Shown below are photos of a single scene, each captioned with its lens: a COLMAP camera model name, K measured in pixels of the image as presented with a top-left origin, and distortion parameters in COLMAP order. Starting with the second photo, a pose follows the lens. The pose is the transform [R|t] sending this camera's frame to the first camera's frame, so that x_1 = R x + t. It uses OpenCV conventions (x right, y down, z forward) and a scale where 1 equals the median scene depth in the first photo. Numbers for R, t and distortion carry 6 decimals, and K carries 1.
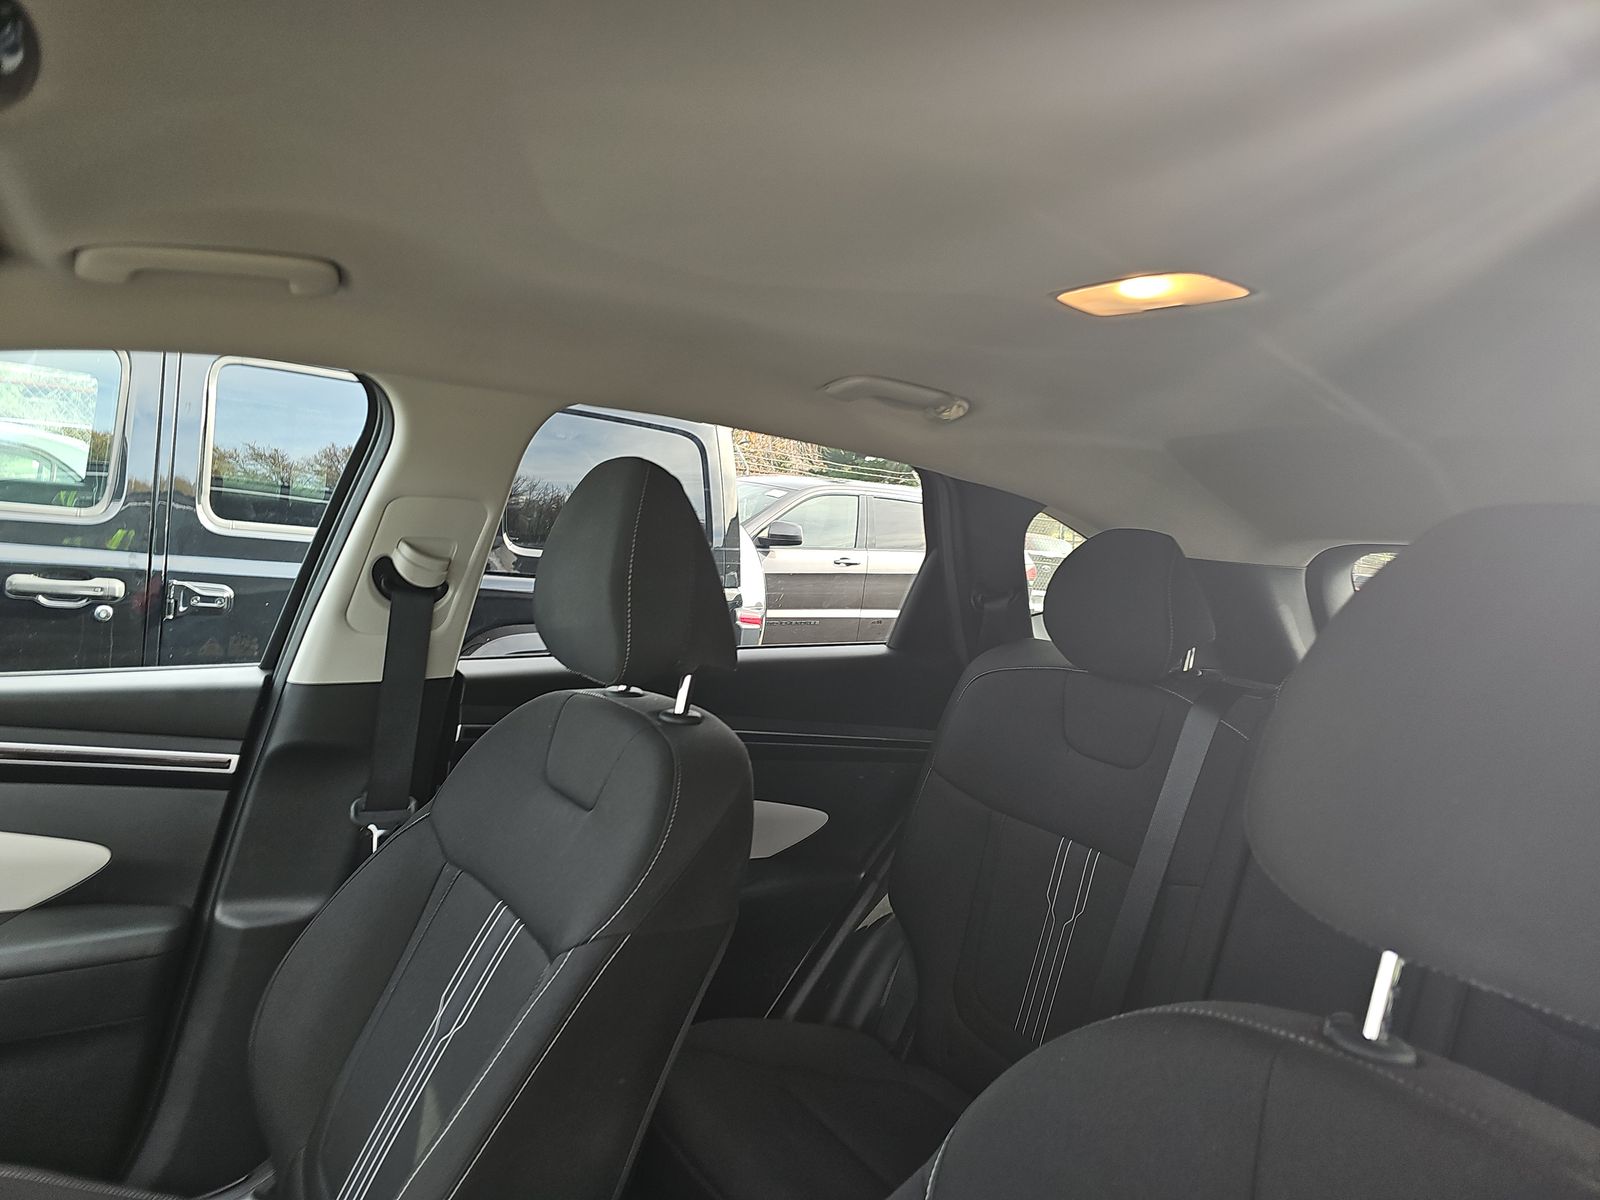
lens RADIAL K [[1055.0, 0, 800.0], [0, 1055.0, 600.0], [0, 0, 1]] dist [0.000994, -0.002945]
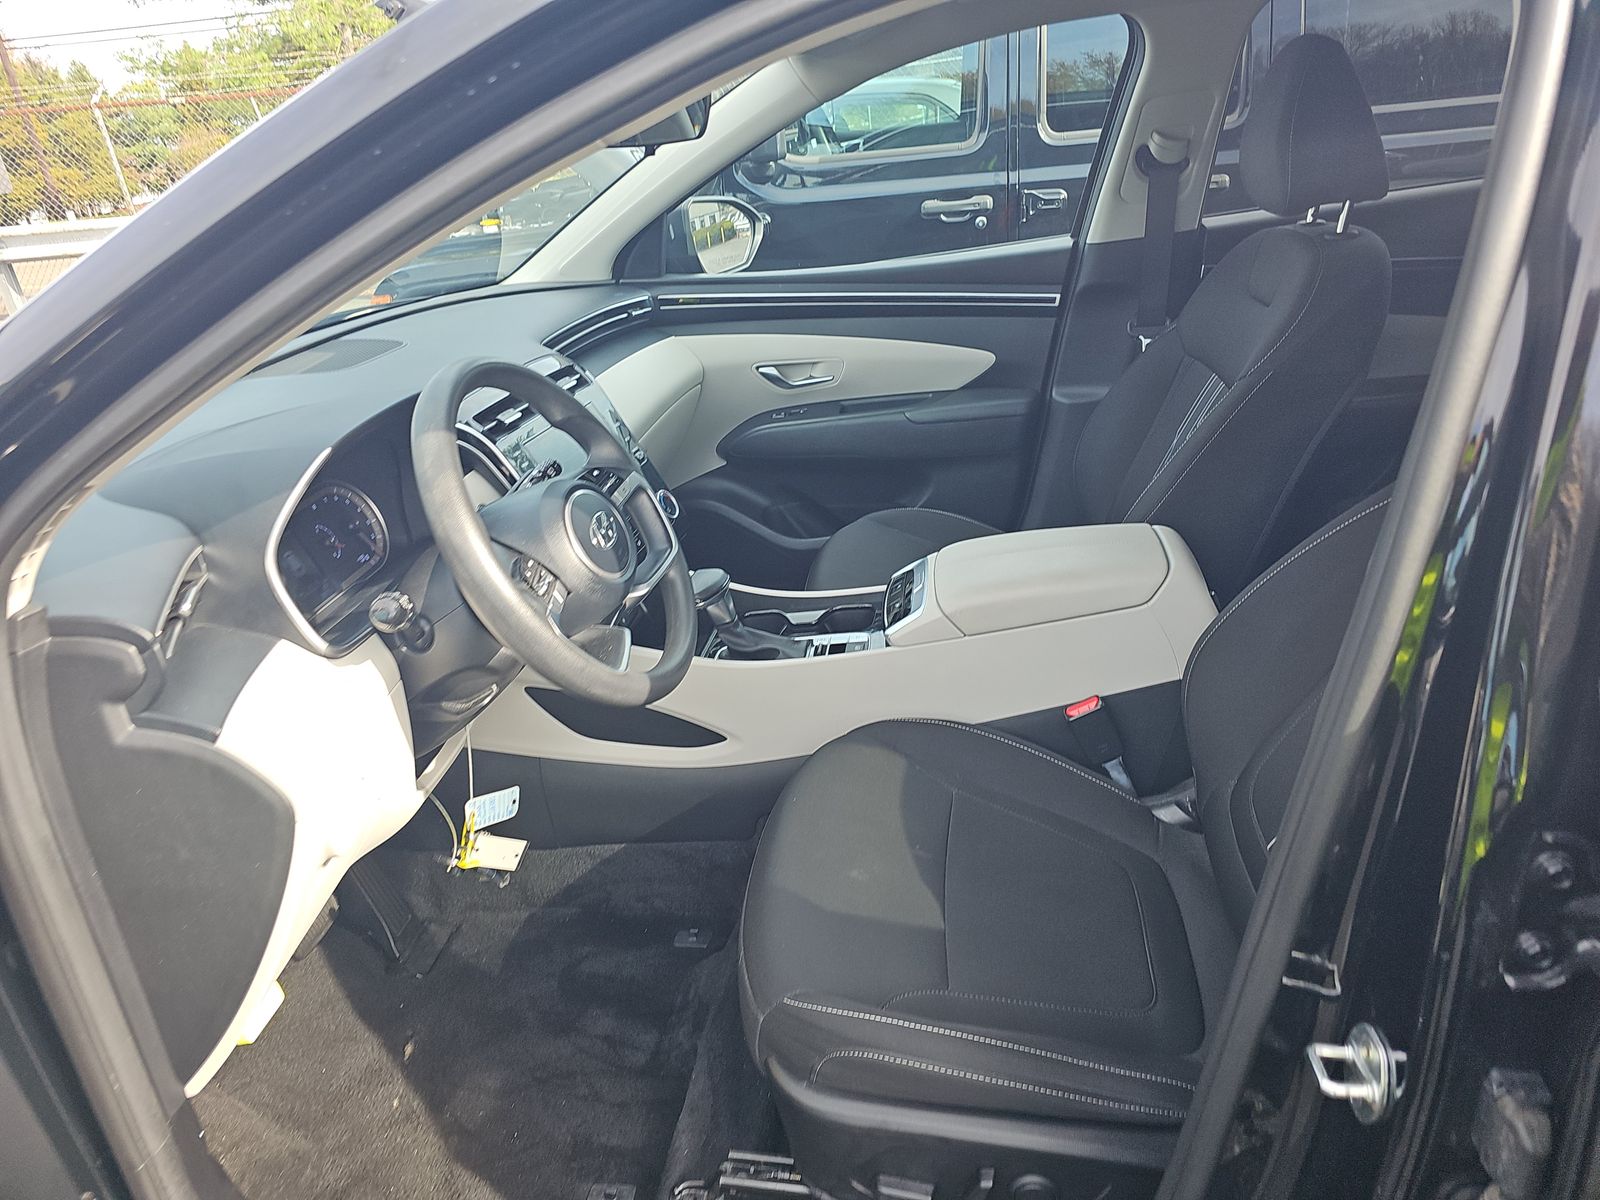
lens RADIAL K [[1057.6, 0, 800.0], [0, 1057.6, 600.0], [0, 0, 1]] dist [0.046428, -0.094124]
pose [[0.731307, 0.121881, -0.671070, 0.304898], [0.127627, 0.942071, 0.310183, 0.033164], [0.670001, -0.312486, 0.673388, -0.475577]]
